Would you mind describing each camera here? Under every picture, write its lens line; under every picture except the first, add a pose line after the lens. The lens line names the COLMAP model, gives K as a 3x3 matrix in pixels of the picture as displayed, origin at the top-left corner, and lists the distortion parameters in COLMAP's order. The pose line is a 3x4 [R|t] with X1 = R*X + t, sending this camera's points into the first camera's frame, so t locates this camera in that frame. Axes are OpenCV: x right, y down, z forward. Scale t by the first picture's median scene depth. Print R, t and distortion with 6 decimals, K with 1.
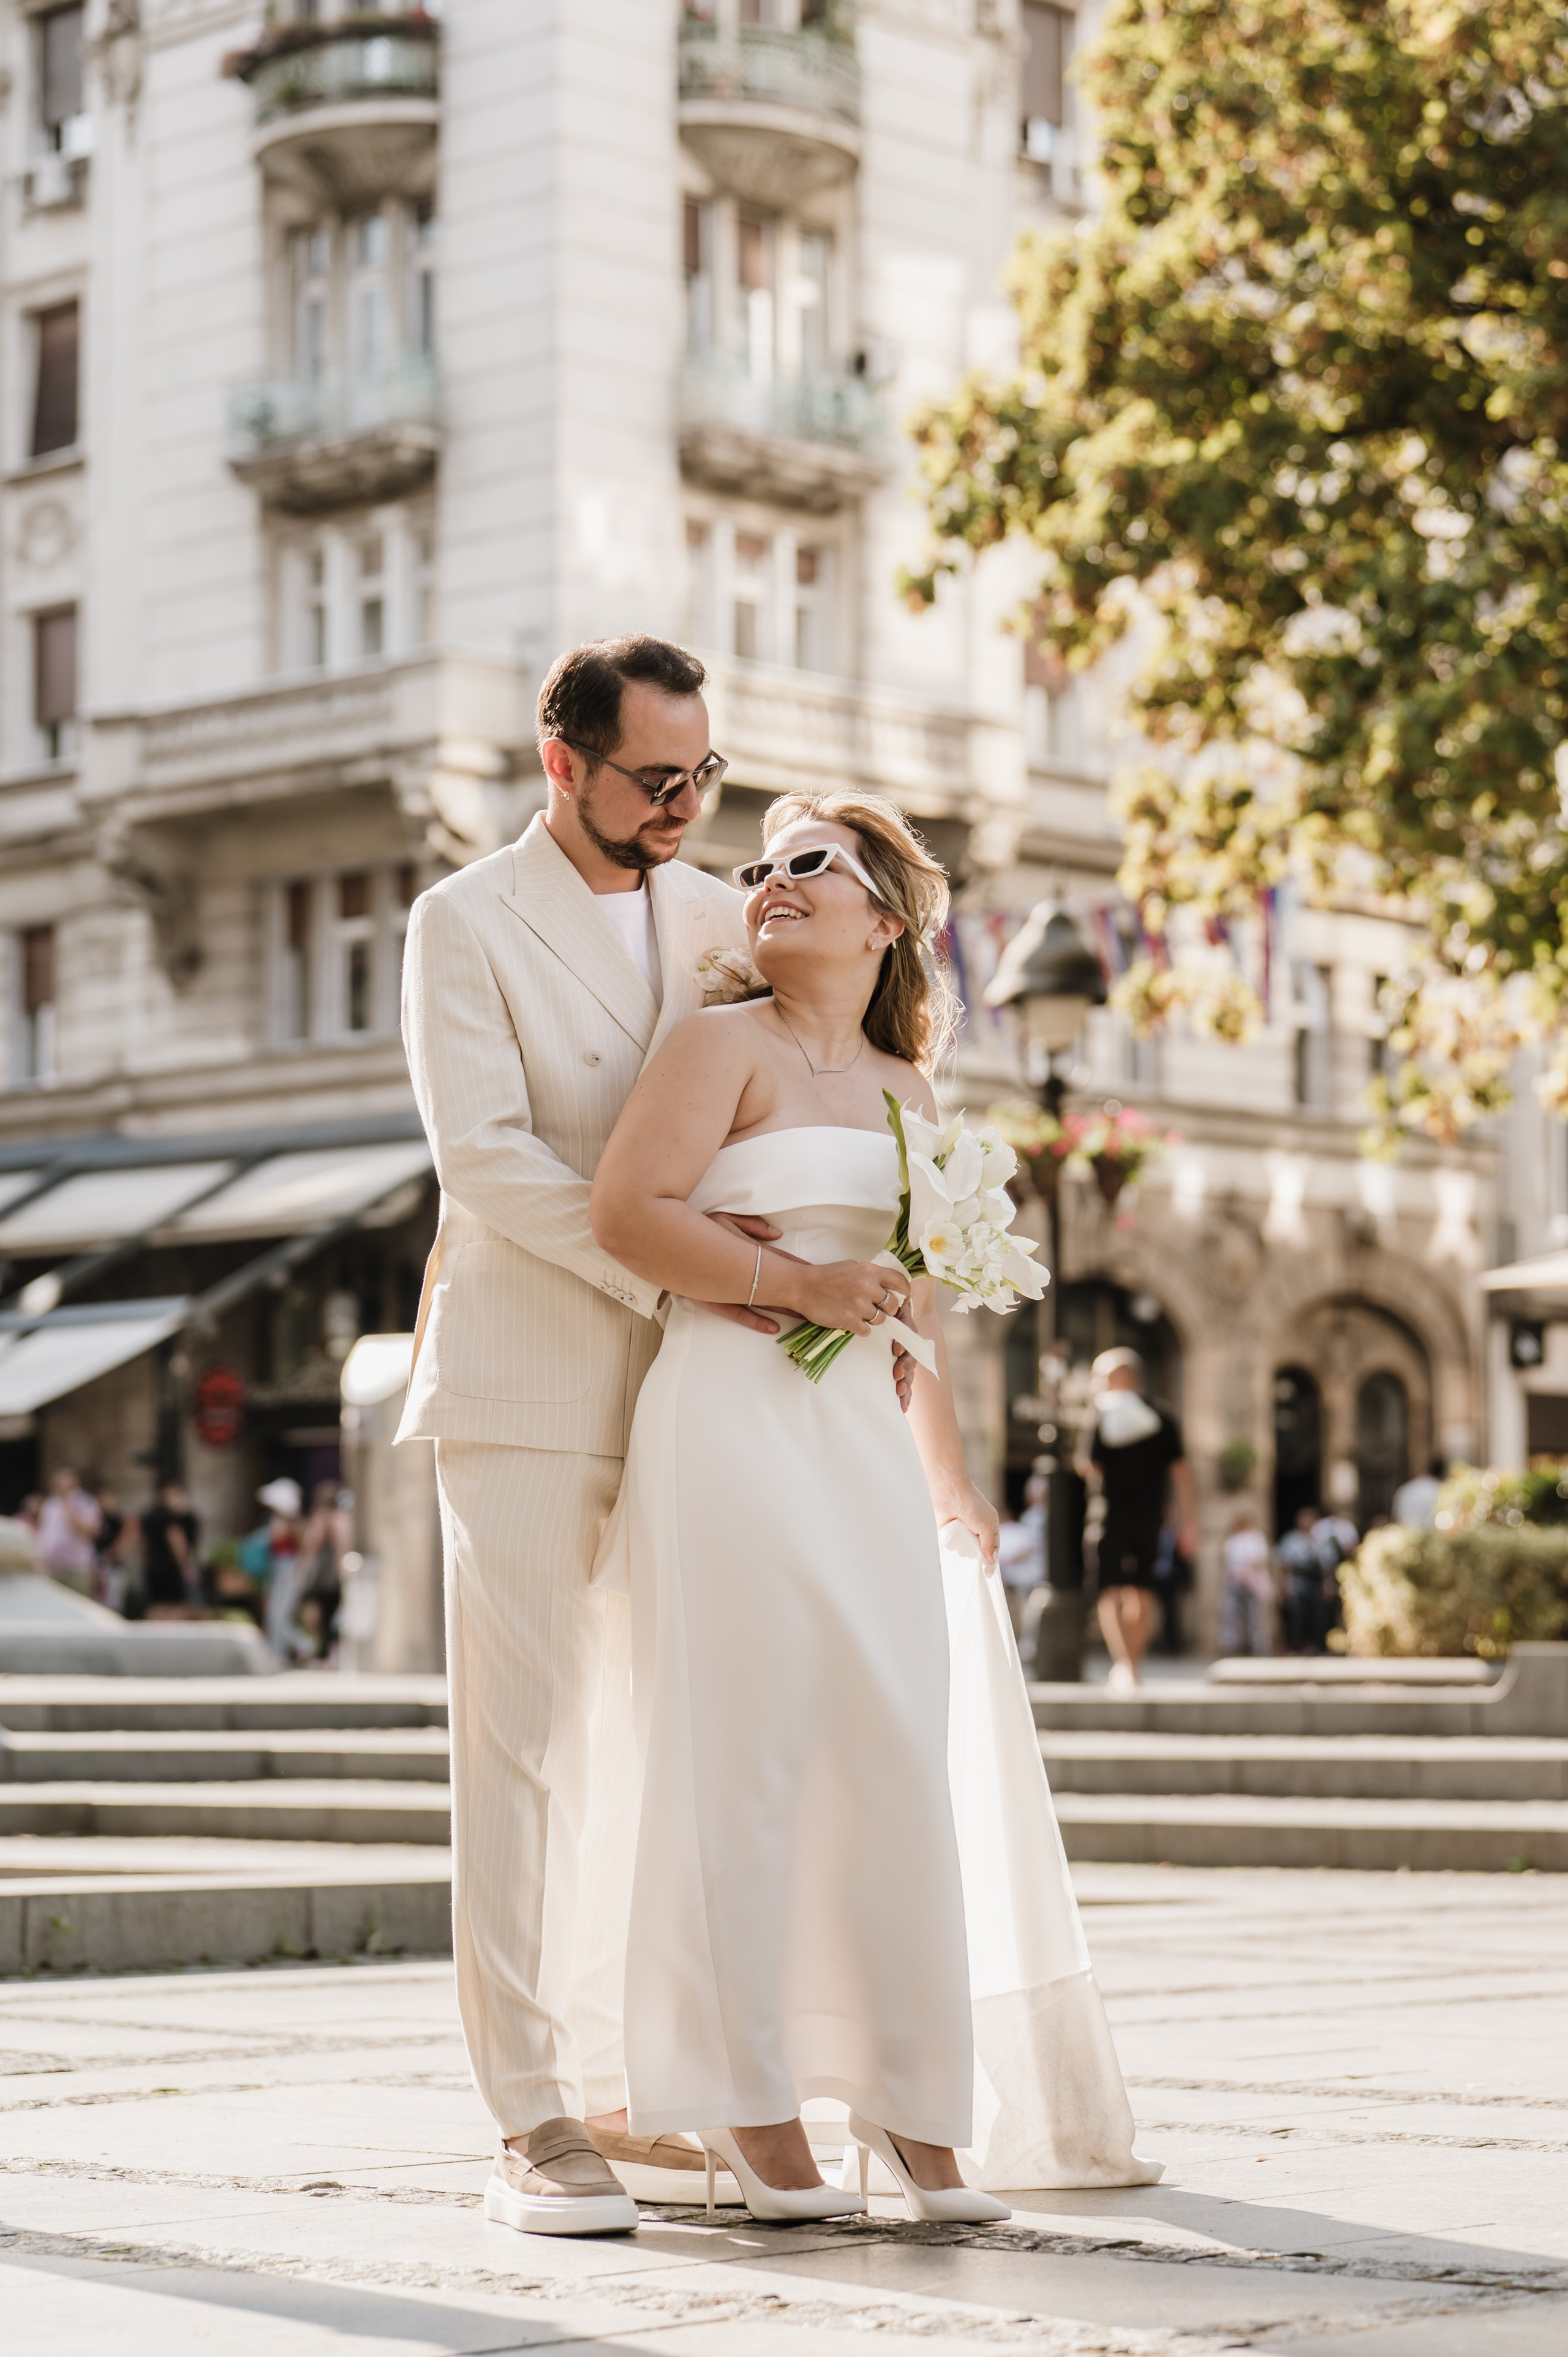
lens RADIAL K [[5160.2, 0, 797.4], [0, 5160.2, 1176.0], [0, 0, 1]] dist [-0.010239, 0.000000]
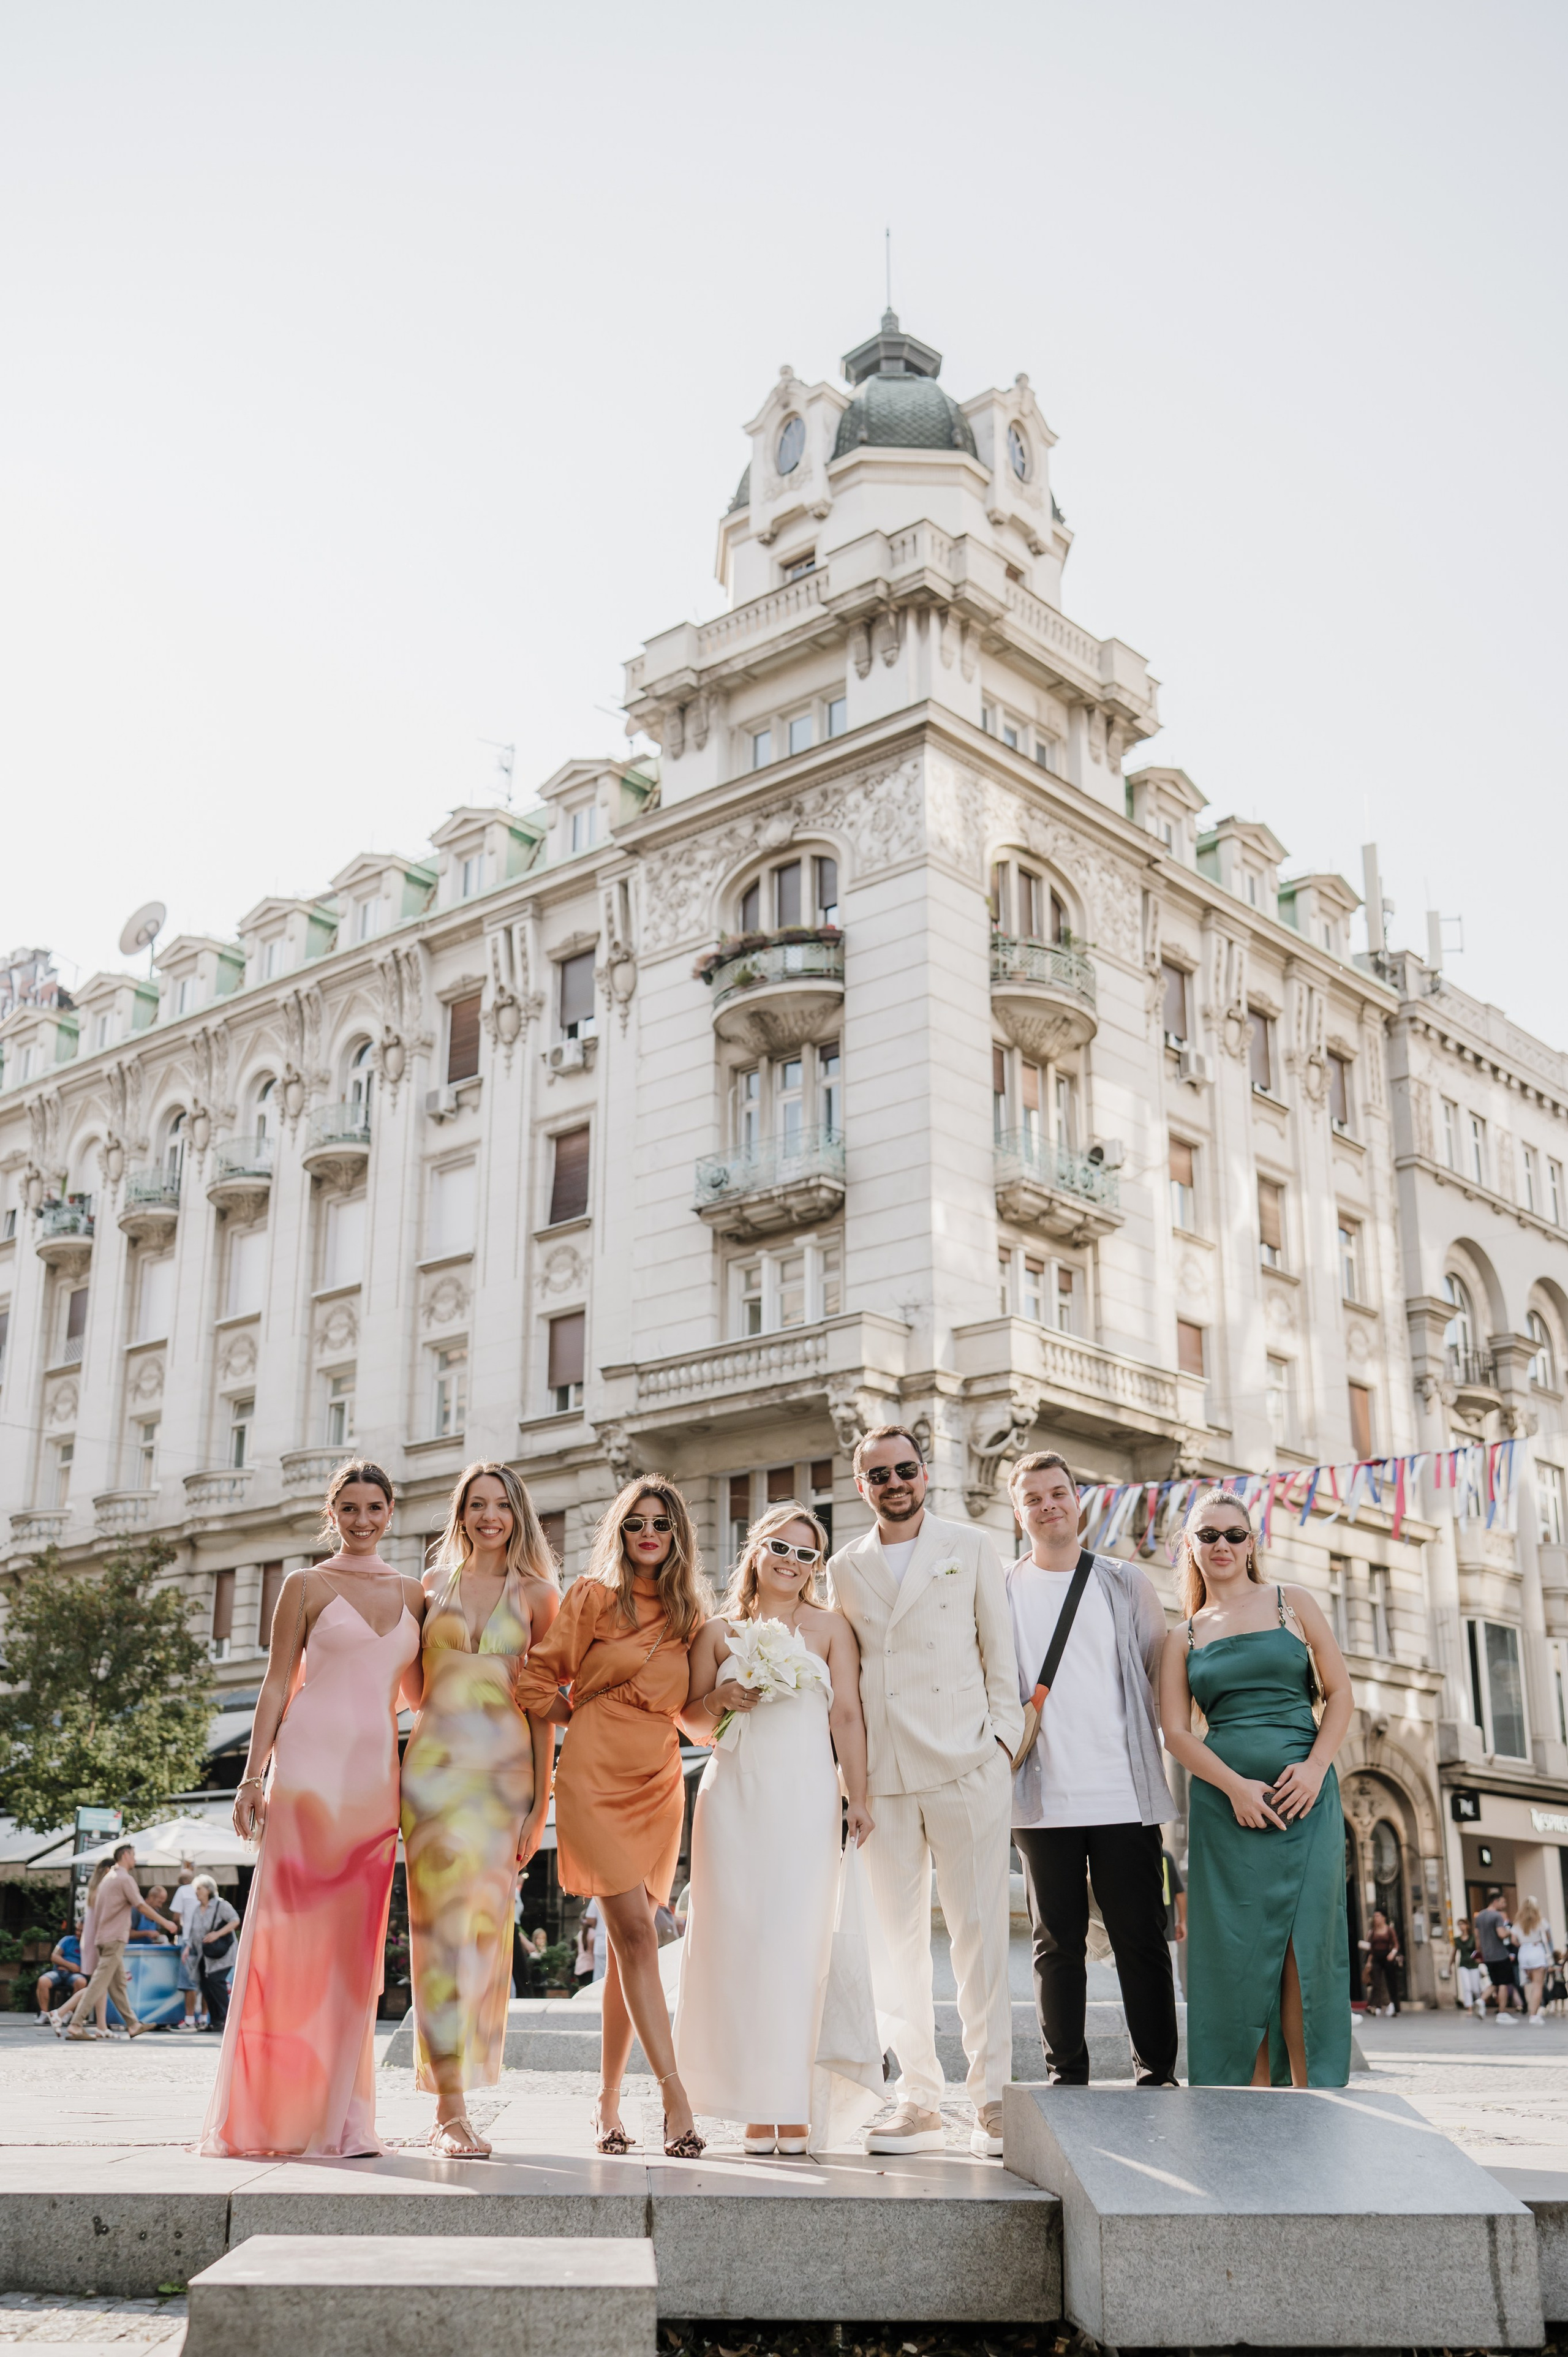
lens RADIAL K [[2471.6, 0, 799.4], [0, 2471.6, 1224.7], [0, 0, 1]] dist [0.001181, 0.000000]
pose [[0.999728, 0.014341, 0.018415, -0.093030], [-0.010205, 0.978134, -0.207726, 0.021509], [-0.020991, 0.207482, 0.978014, 0.268637]]
